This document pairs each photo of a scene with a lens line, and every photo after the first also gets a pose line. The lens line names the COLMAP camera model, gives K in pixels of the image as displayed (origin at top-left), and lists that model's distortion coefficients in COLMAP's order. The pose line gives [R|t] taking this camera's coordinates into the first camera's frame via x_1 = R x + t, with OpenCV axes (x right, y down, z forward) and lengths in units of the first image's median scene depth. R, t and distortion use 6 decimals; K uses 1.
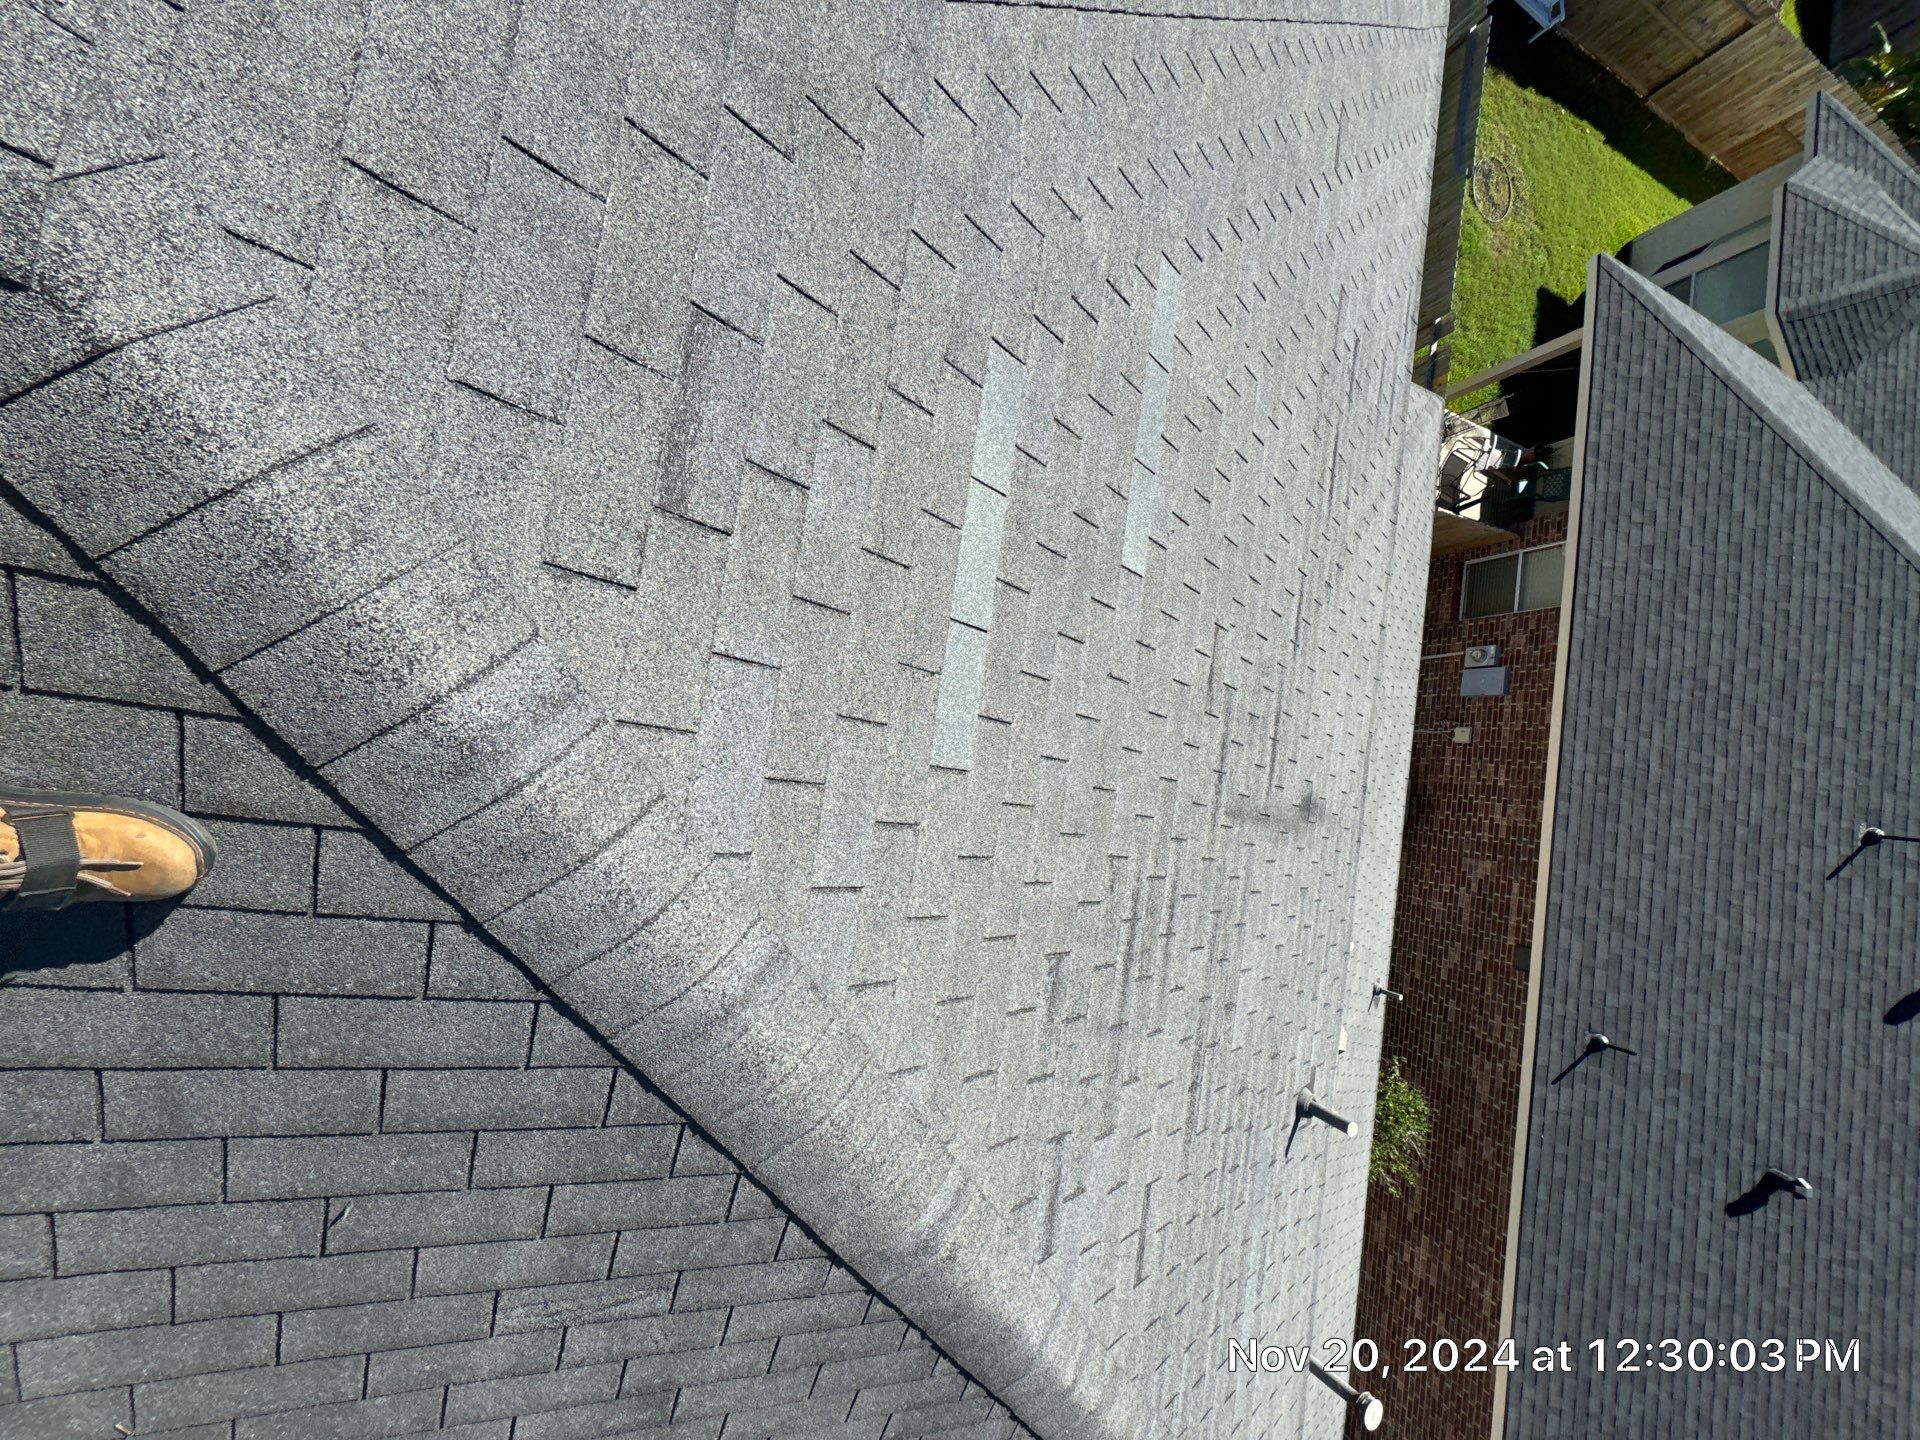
lens RADIAL K [[758.5, 0, 963.0], [0, 758.5, 724.7], [0, 0, 1]] dist [-0.008113, 0.000745]
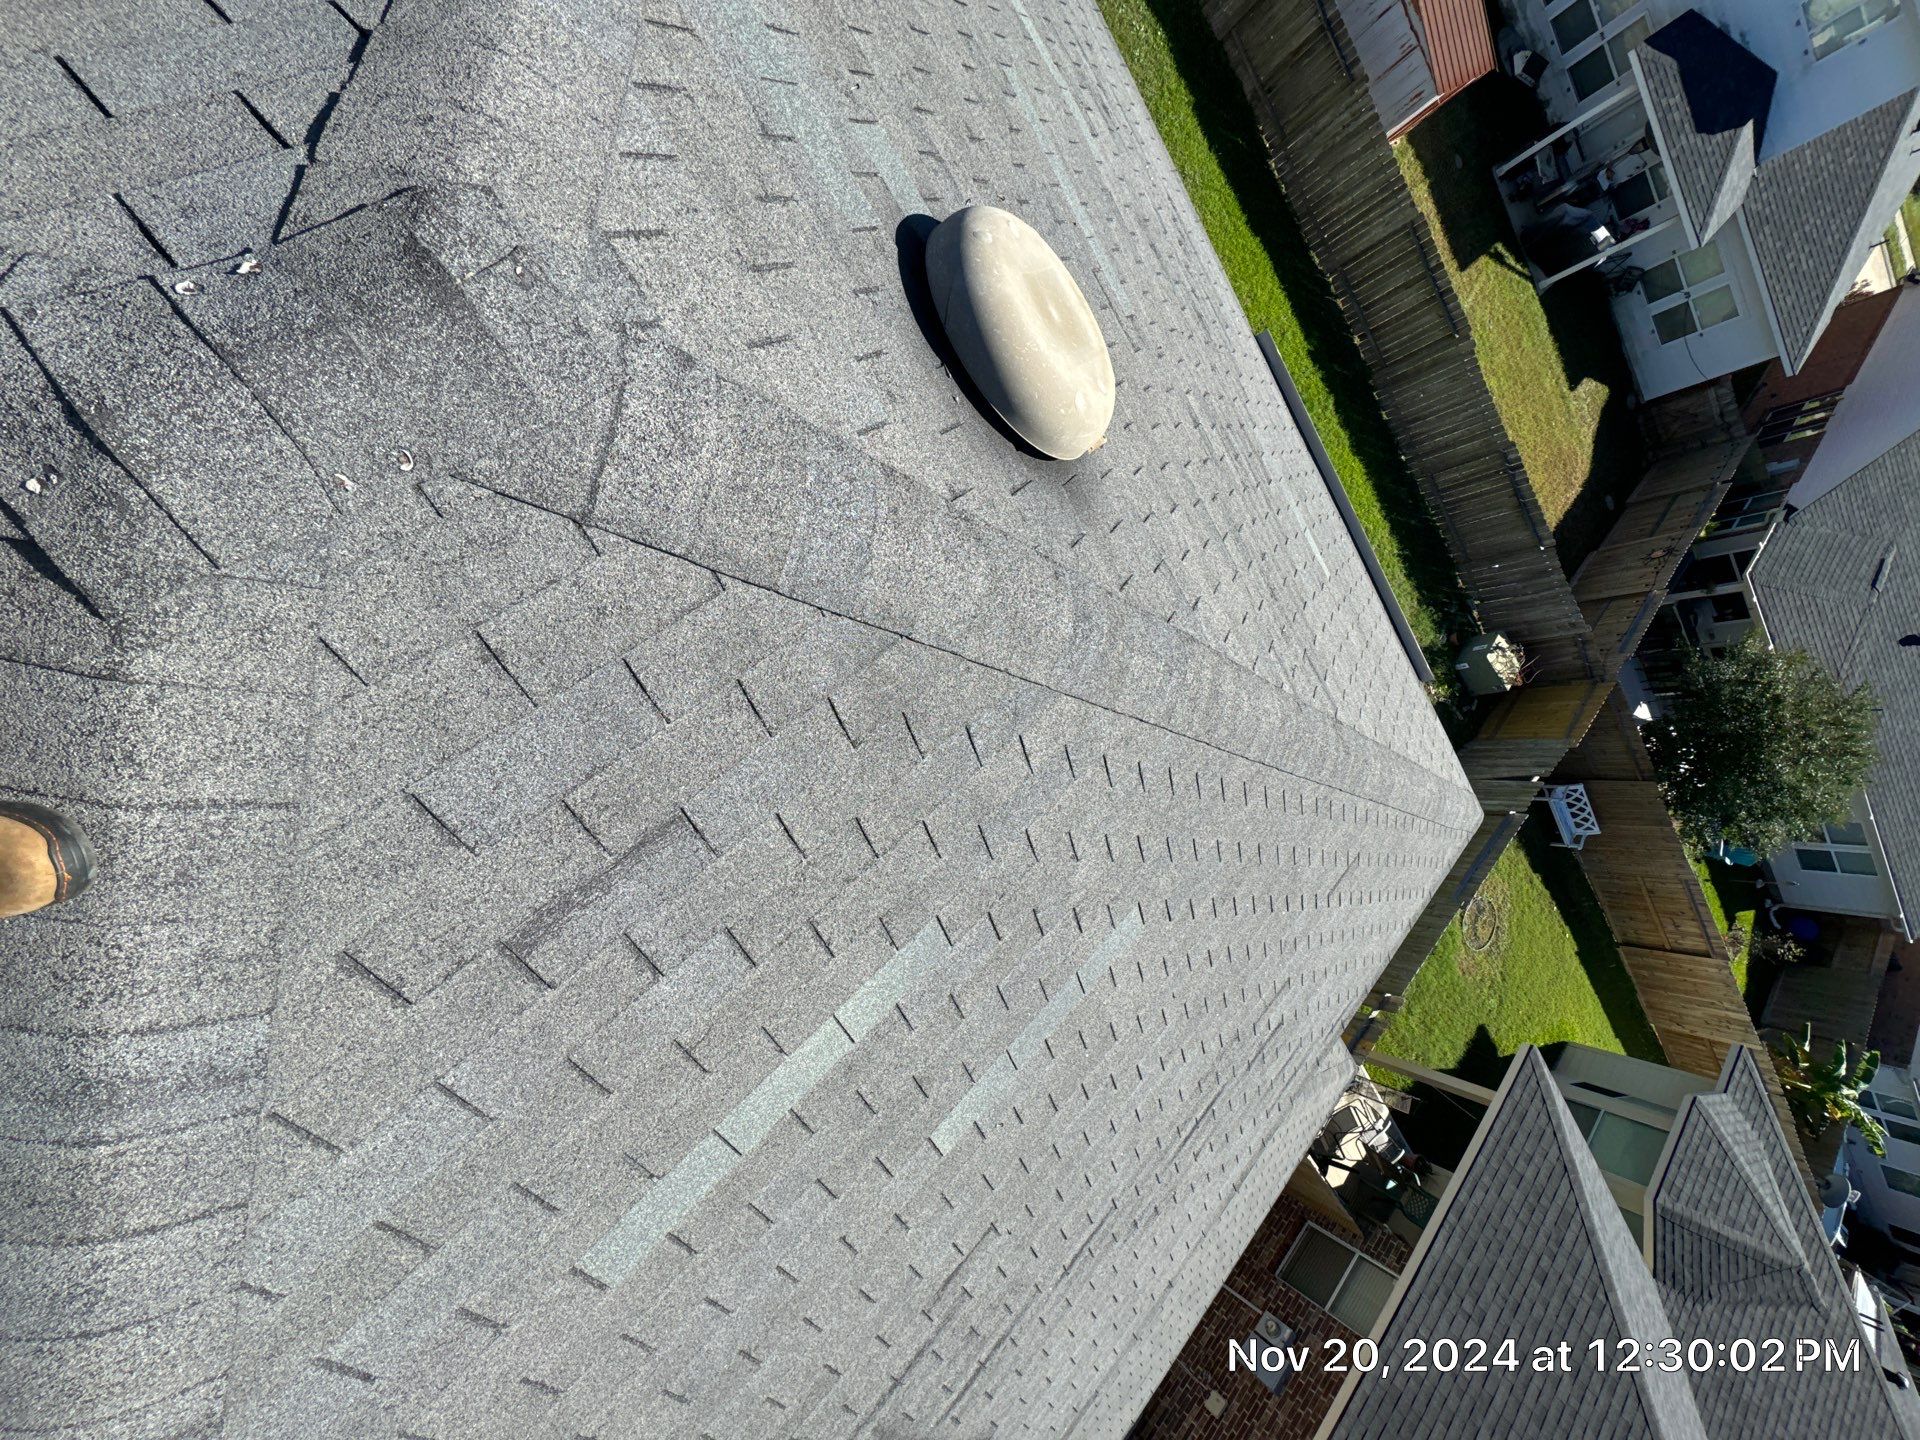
lens RADIAL K [[758.5, 0, 963.0], [0, 758.5, 724.7], [0, 0, 1]] dist [-0.008113, 0.000745]
pose [[0.772123, 0.631708, -0.069069, -0.011230], [-0.610674, 0.707529, -0.355640, -0.129675], [-0.175793, 0.316777, 0.932067, -0.035056]]
